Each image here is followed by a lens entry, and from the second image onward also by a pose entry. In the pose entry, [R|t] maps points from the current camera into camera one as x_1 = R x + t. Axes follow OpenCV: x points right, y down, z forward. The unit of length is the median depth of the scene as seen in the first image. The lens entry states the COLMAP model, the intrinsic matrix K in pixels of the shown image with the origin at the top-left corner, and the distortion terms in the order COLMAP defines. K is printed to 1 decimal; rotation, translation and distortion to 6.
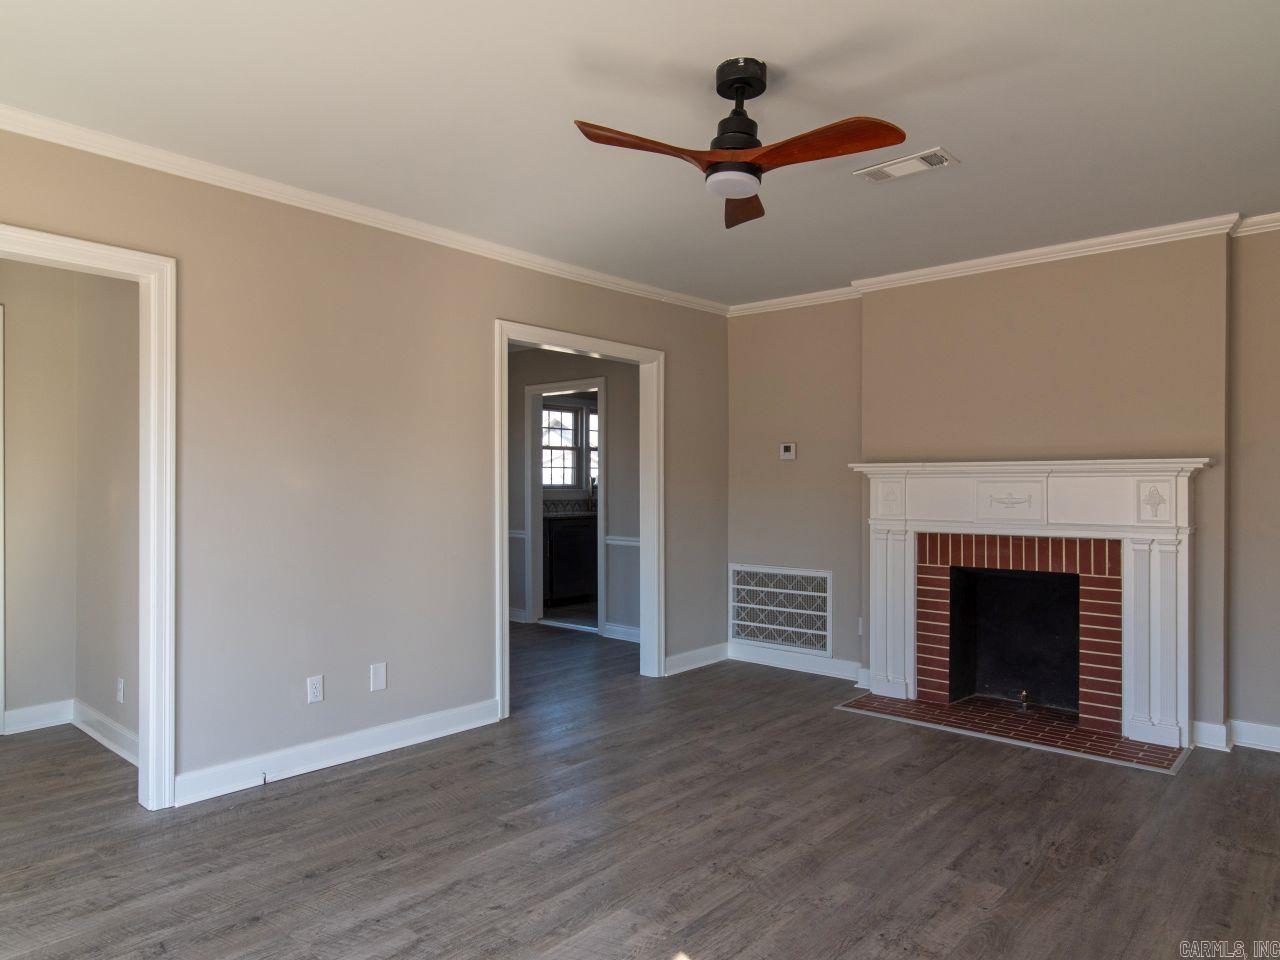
lens RADIAL K [[838.7, 0, 633.4], [0, 838.7, 482.6], [0, 0, 1]] dist [0.006060, -0.001203]
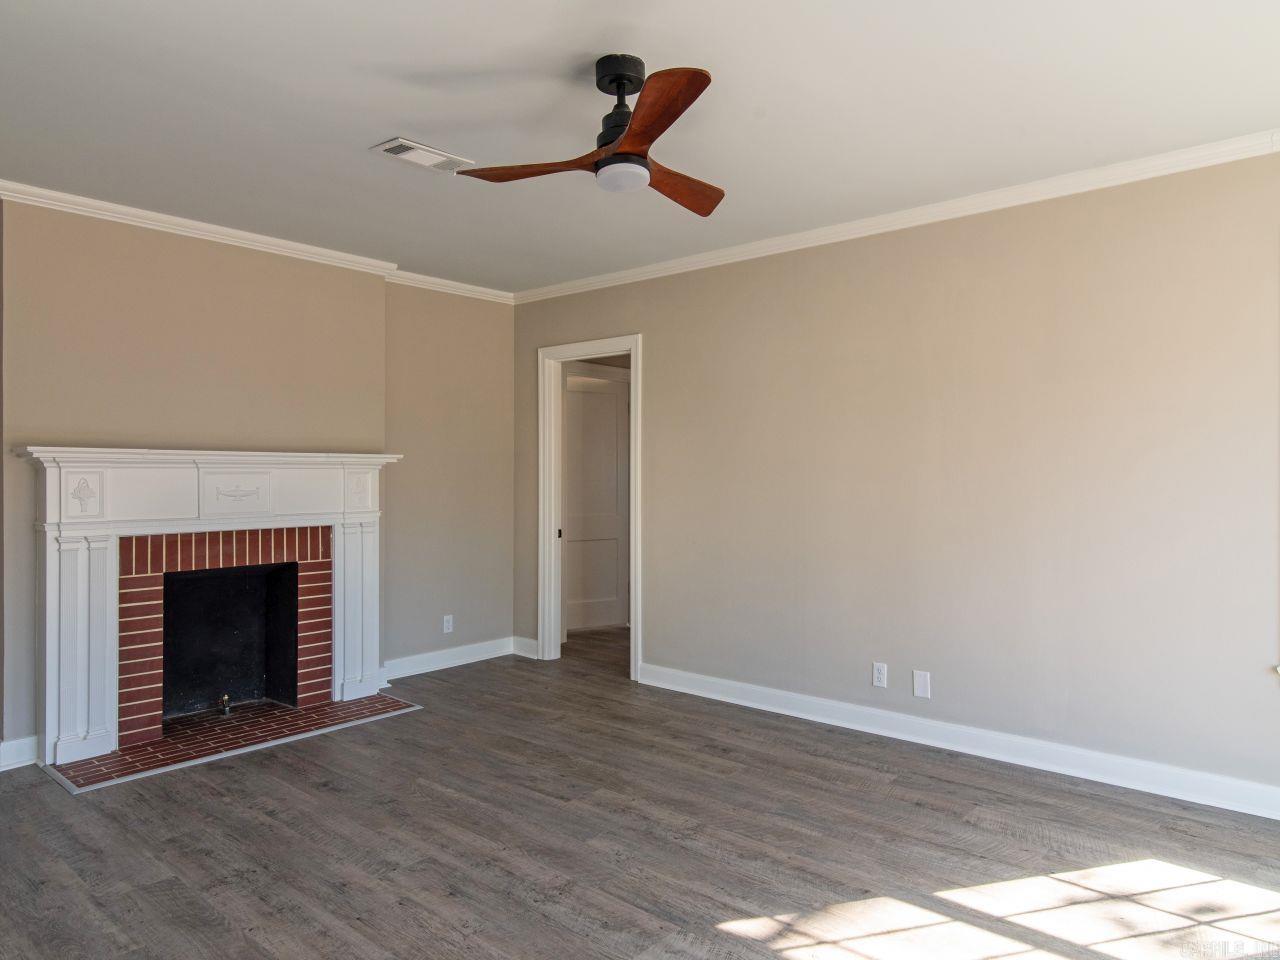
lens RADIAL K [[842.5, 0, 643.9], [0, 842.5, 473.2], [0, 0, 1]] dist [0.004312, -0.000233]
pose [[-0.015107, 0.001337, 0.999885, -0.500608], [-0.002593, 0.999996, -0.001376, -0.000684], [-0.999883, -0.002613, -0.015103, 0.560033]]
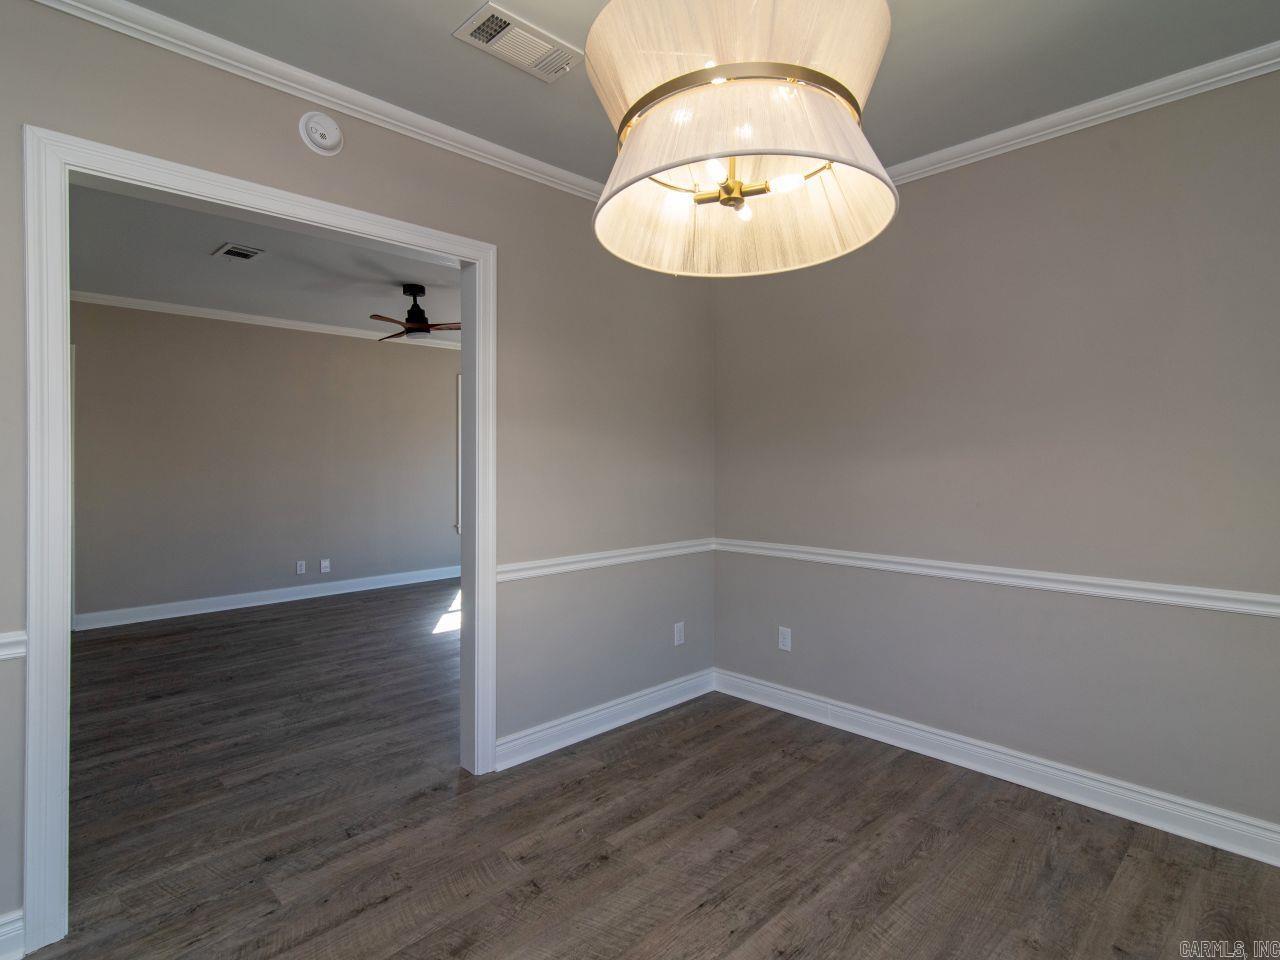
lens RADIAL K [[656.6, 0, 648.4], [0, 656.6, 478.3], [0, 0, 1]] dist [0.004148, 0.000748]
pose [[-0.999193, -0.001841, 0.040117, -0.341145], [-0.000929, 0.999741, 0.022753, 0.005674], [-0.040148, 0.022697, -0.998936, 1.589281]]
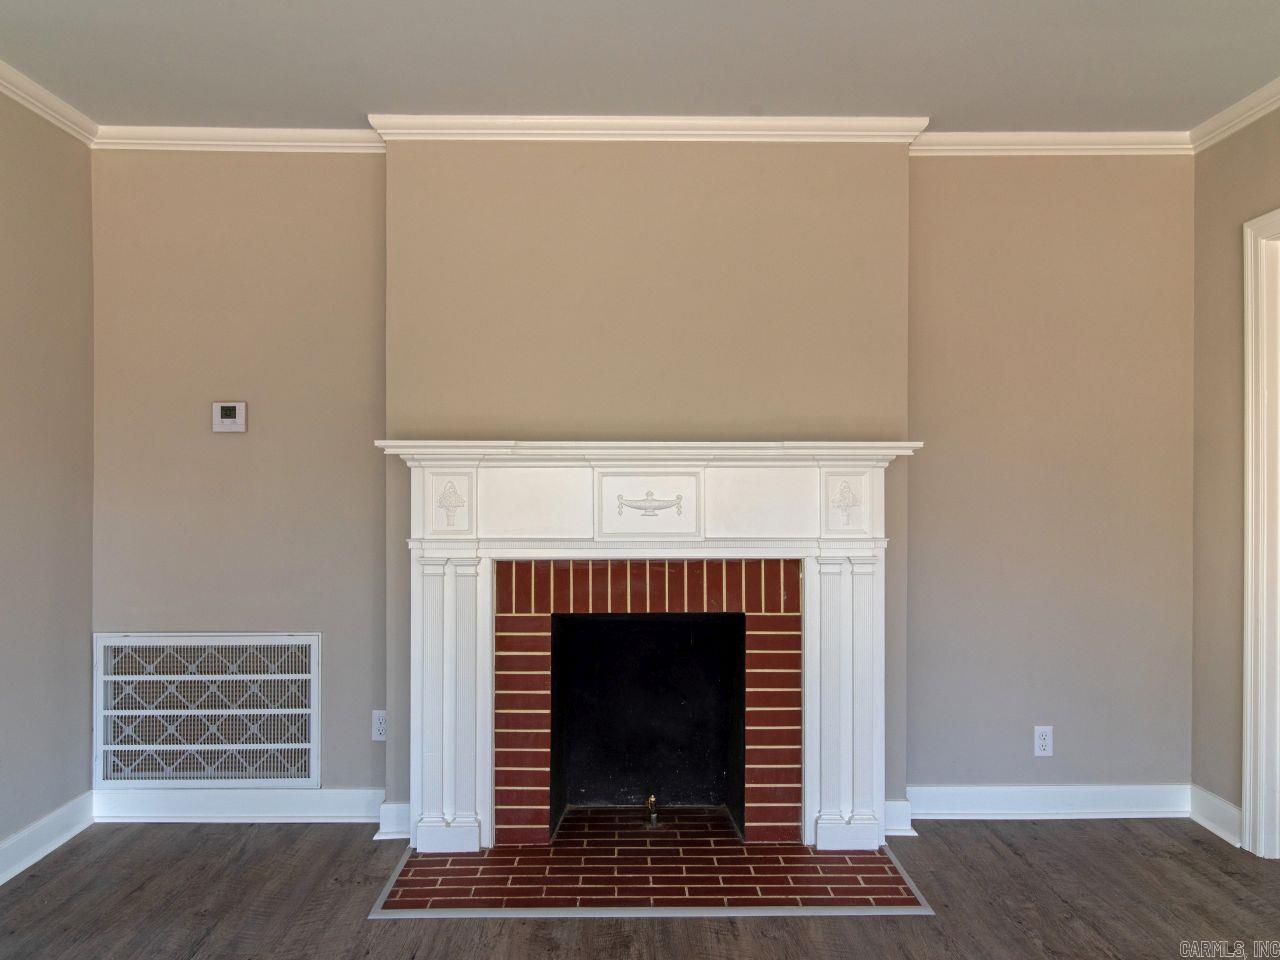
lens RADIAL K [[838.7, 0, 633.4], [0, 838.7, 482.6], [0, 0, 1]] dist [0.006060, -0.001203]
pose [[0.738065, 0.000293, 0.674729, 0.014995], [-0.001855, 0.999997, 0.001596, 0.004297], [-0.674727, -0.002430, 0.738063, 0.543242]]
